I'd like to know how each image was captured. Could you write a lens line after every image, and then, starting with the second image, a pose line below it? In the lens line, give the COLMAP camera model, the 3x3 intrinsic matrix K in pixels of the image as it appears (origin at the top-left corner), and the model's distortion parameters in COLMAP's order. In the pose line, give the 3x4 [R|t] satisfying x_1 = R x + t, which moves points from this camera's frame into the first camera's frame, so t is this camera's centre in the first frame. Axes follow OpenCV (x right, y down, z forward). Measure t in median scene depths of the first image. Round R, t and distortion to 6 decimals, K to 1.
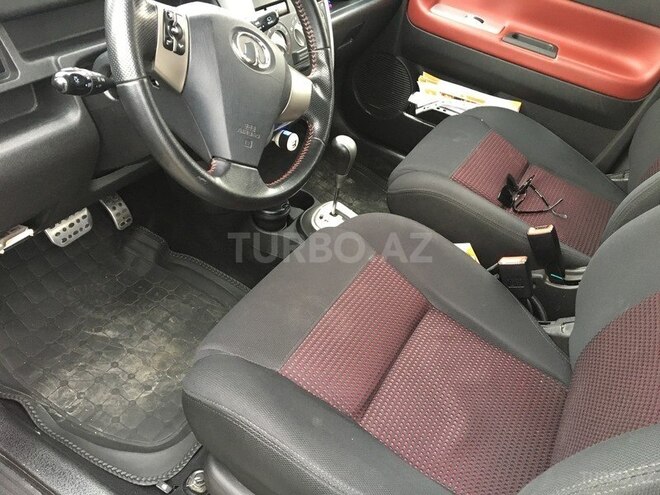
lens RADIAL K [[562.9, 0, 328.5], [0, 562.9, 247.0], [0, 0, 1]] dist [0.035790, 0.000557]
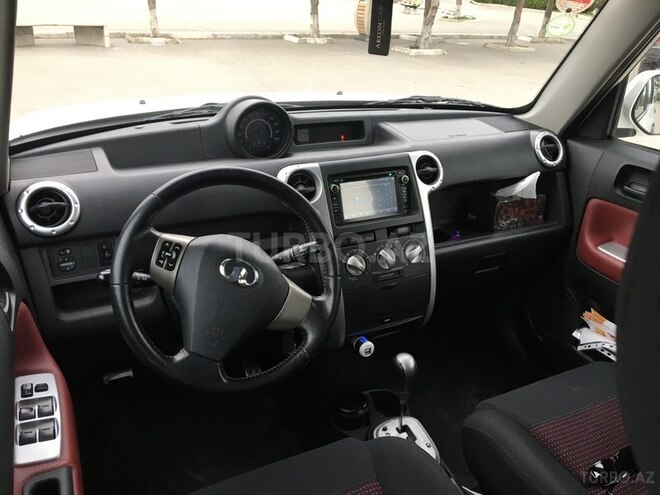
lens RADIAL K [[562.9, 0, 328.5], [0, 562.9, 247.0], [0, 0, 1]] dist [0.035790, 0.000557]
pose [[0.829596, 0.117332, -0.545897, 0.413654], [-0.283203, 0.931005, -0.230275, -0.093921], [0.481214, 0.345635, 0.805586, 0.023940]]
